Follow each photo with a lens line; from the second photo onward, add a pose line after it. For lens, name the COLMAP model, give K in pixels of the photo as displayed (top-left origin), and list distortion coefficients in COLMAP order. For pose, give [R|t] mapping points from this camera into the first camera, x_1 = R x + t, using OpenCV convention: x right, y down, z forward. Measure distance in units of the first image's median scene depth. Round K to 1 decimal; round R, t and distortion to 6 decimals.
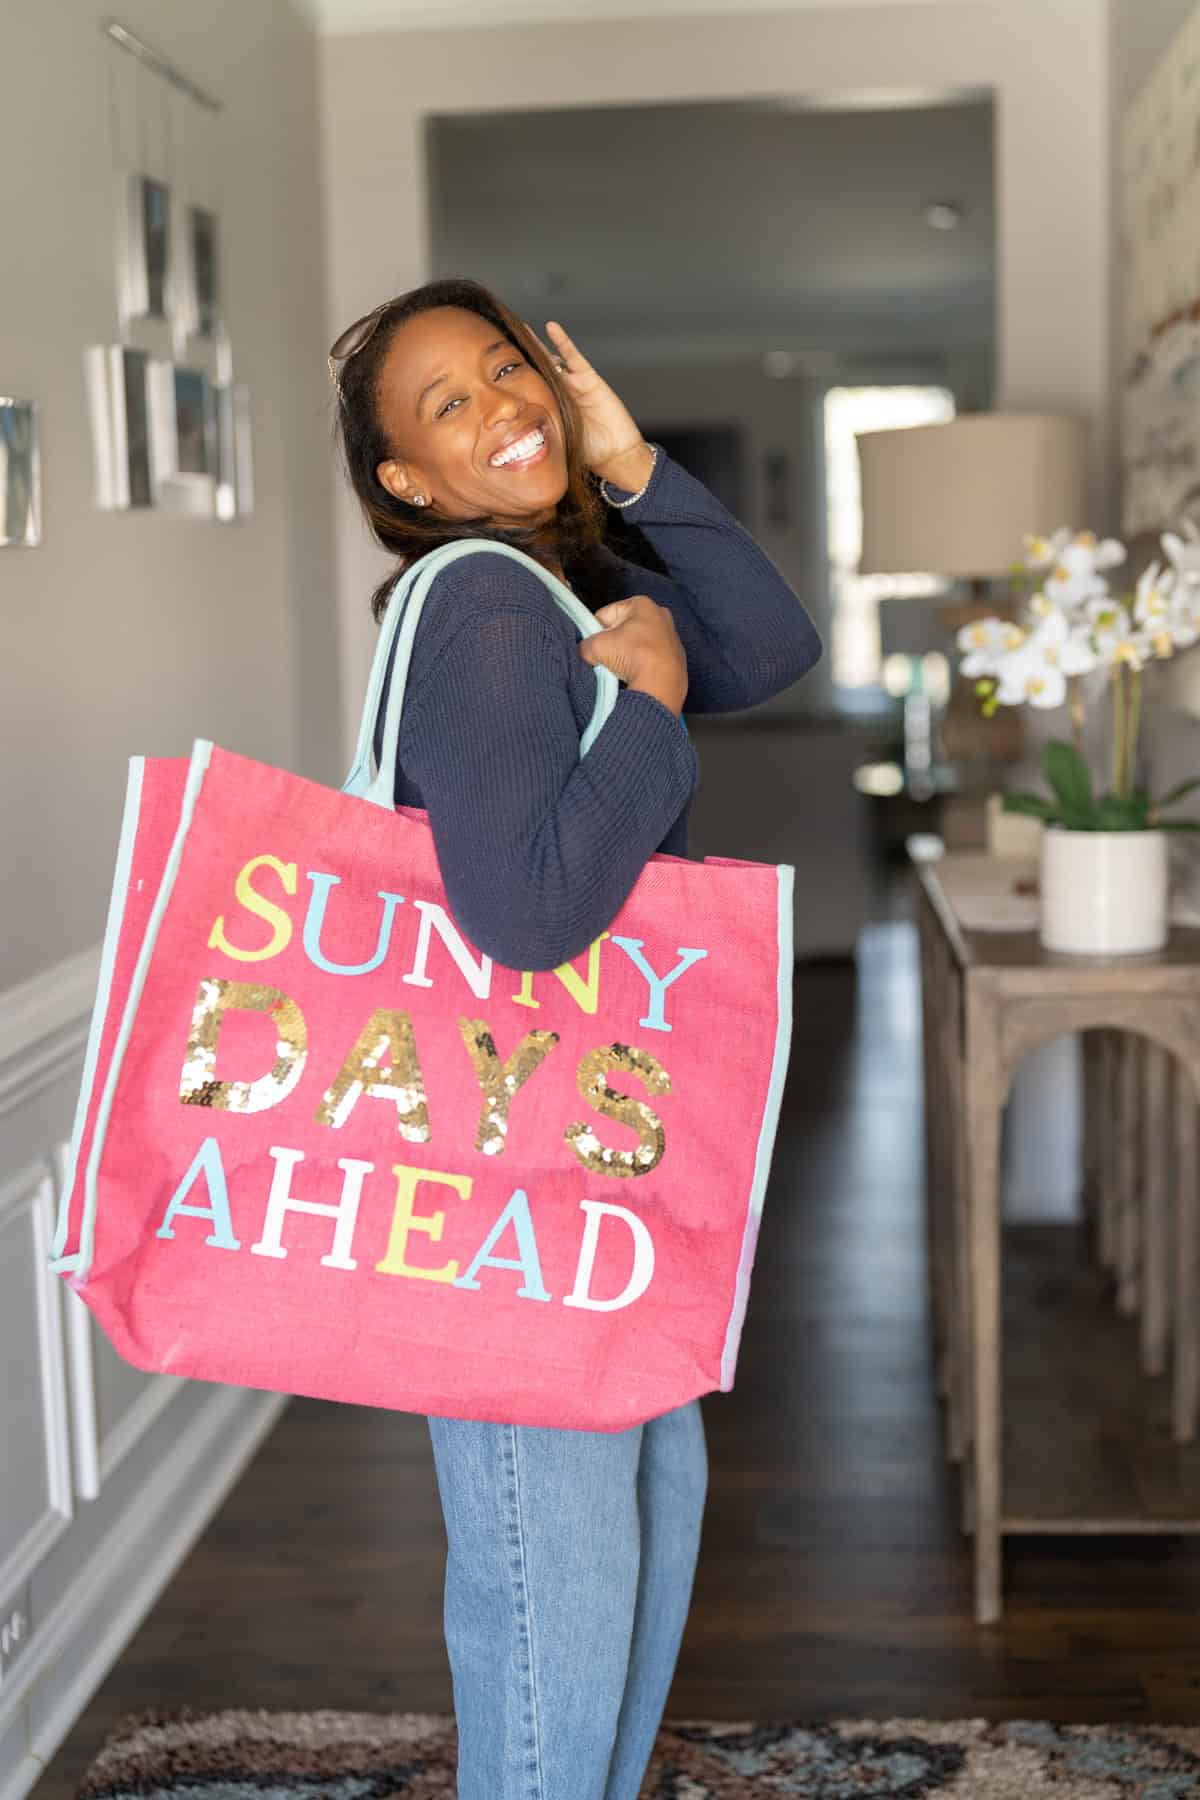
lens RADIAL K [[2536.4, 0, 600.0], [0, 2536.4, 900.0], [0, 0, 1]] dist [0.014214, 0.084181]
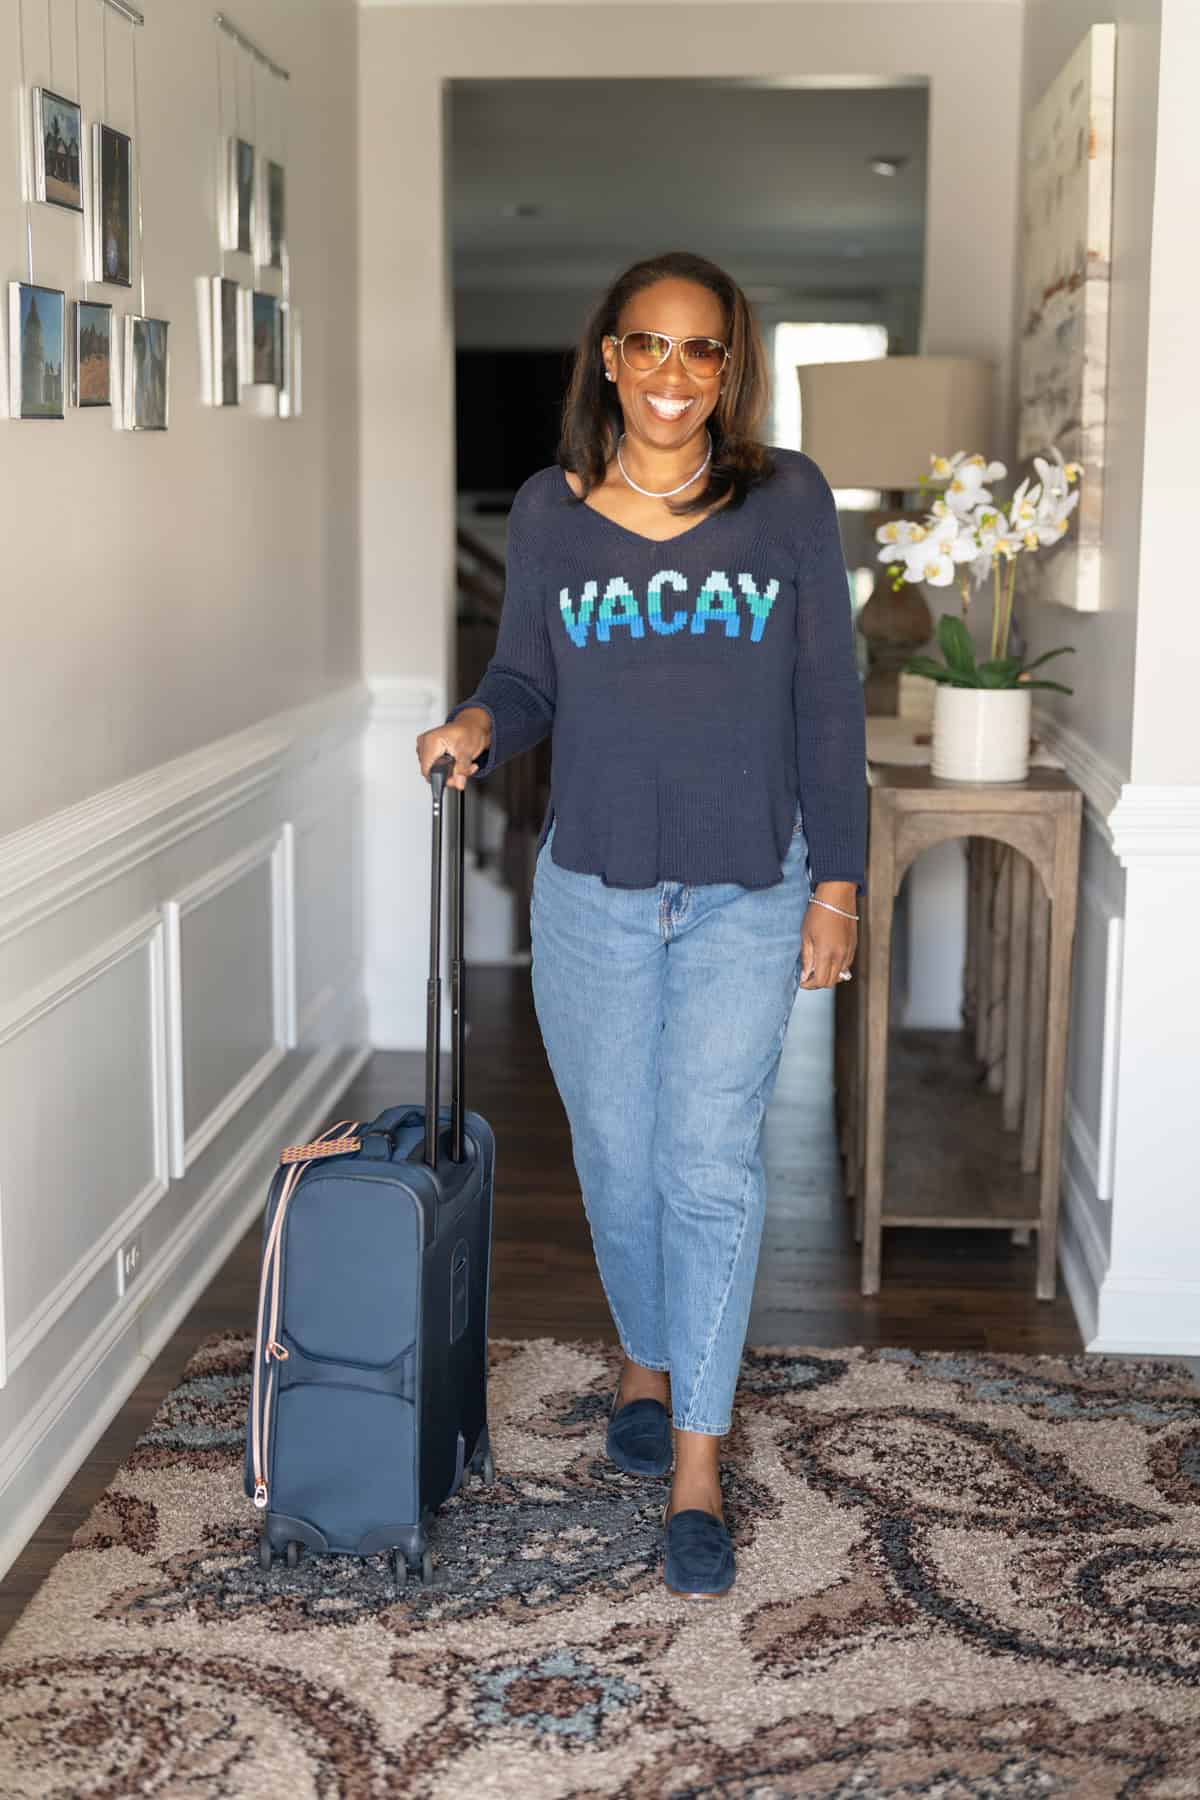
lens RADIAL K [[2536.4, 0, 600.0], [0, 2536.4, 900.0], [0, 0, 1]] dist [0.014214, 0.084181]
pose [[0.998989, 0.033150, 0.030366, -0.031855], [-0.034098, 0.998930, 0.031248, 0.047936], [-0.029298, -0.032252, 0.999050, -0.291260]]
